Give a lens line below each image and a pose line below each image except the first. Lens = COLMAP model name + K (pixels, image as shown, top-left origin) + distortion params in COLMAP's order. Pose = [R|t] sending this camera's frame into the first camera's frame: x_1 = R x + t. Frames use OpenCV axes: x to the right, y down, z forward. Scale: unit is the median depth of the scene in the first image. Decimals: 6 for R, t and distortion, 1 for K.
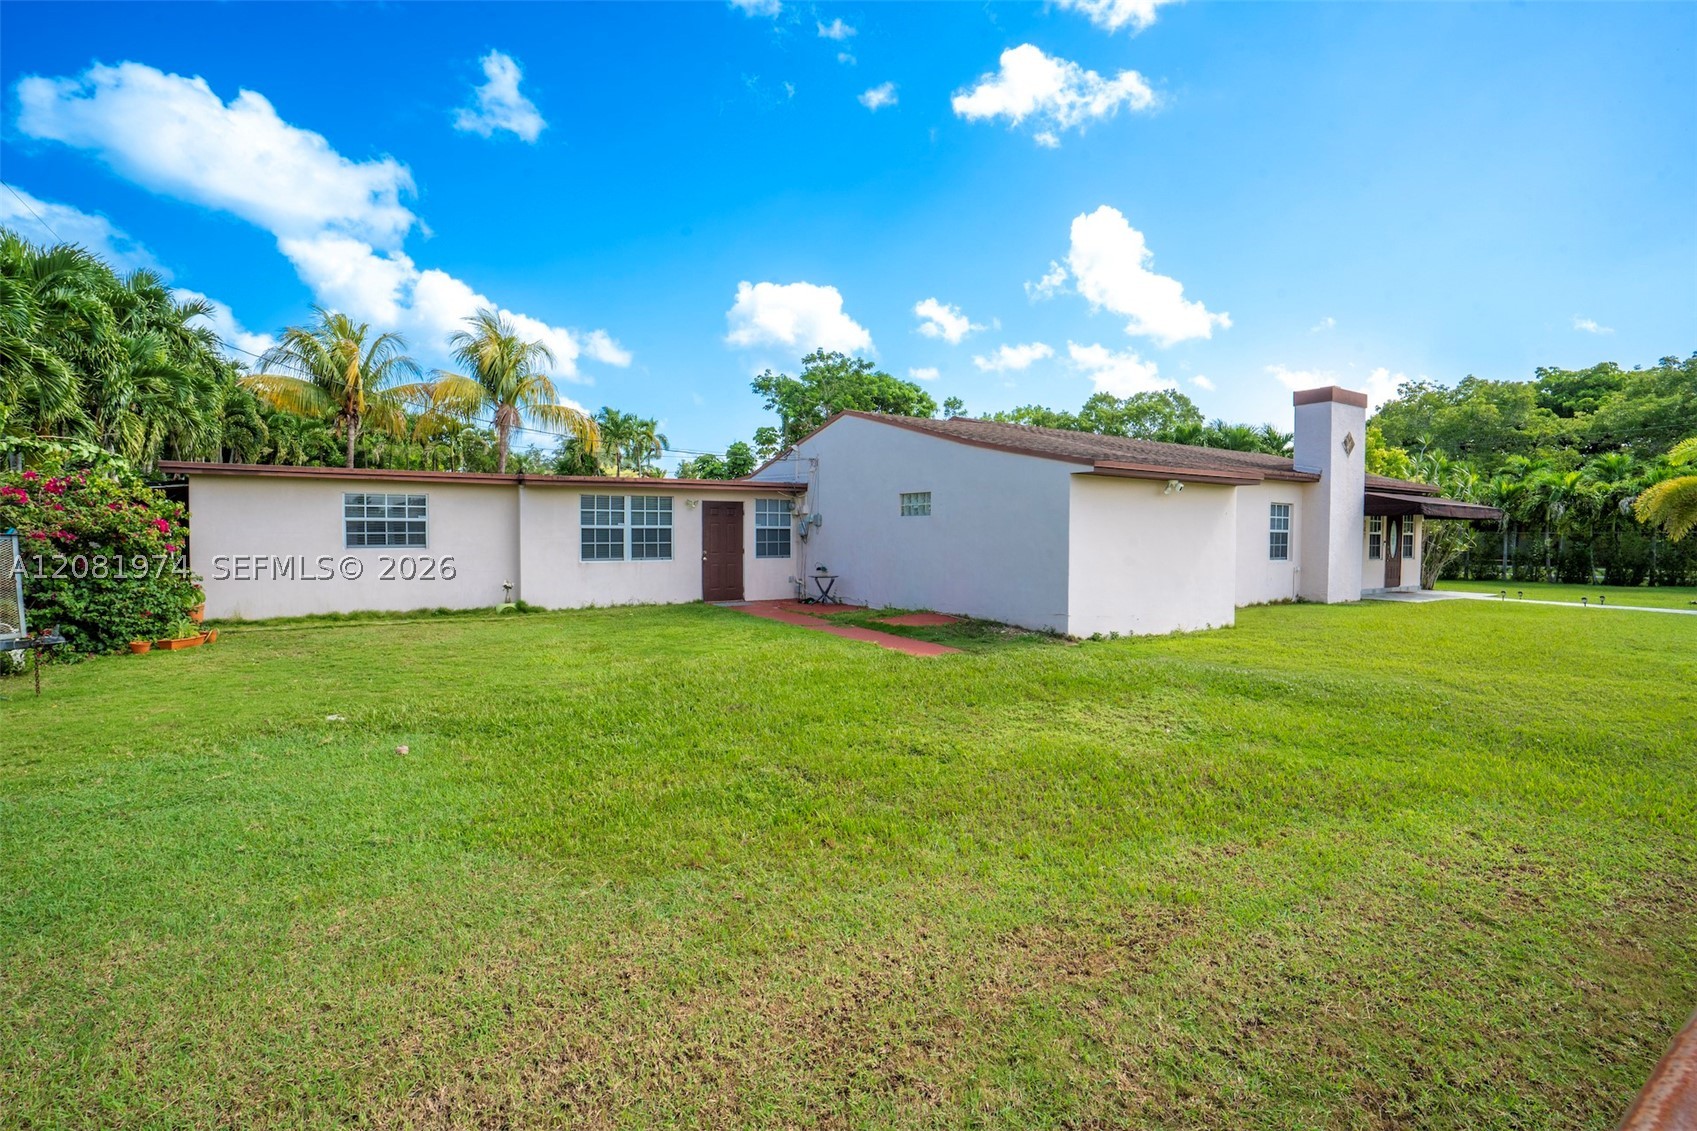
lens RADIAL K [[777.8, 0, 848.5], [0, 777.8, 565.5], [0, 0, 1]] dist [-0.087701, 0.030369]
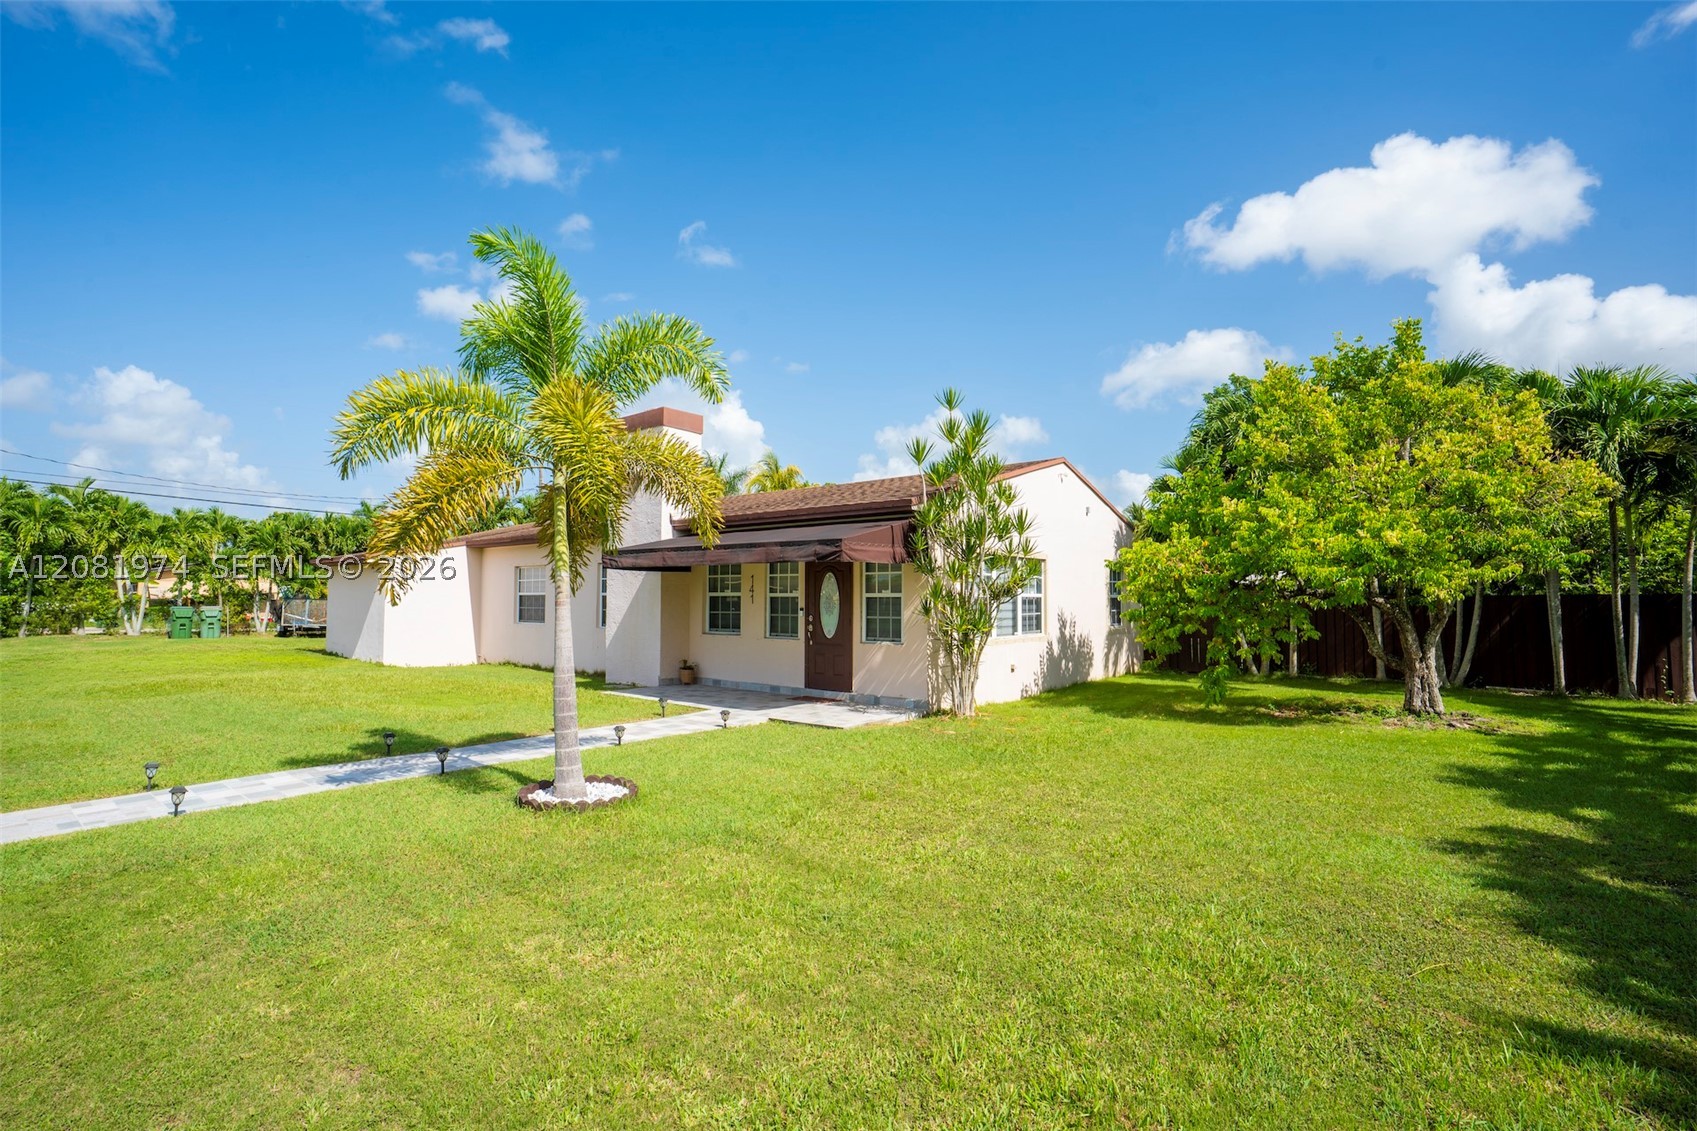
lens RADIAL K [[777.8, 0, 848.5], [0, 777.8, 565.5], [0, 0, 1]] dist [-0.087701, 0.030369]
pose [[0.303810, -0.050068, -0.951416, 1.527581], [-0.048151, 0.996535, -0.067818, -0.030639], [0.951515, 0.066416, 0.300347, 0.992822]]
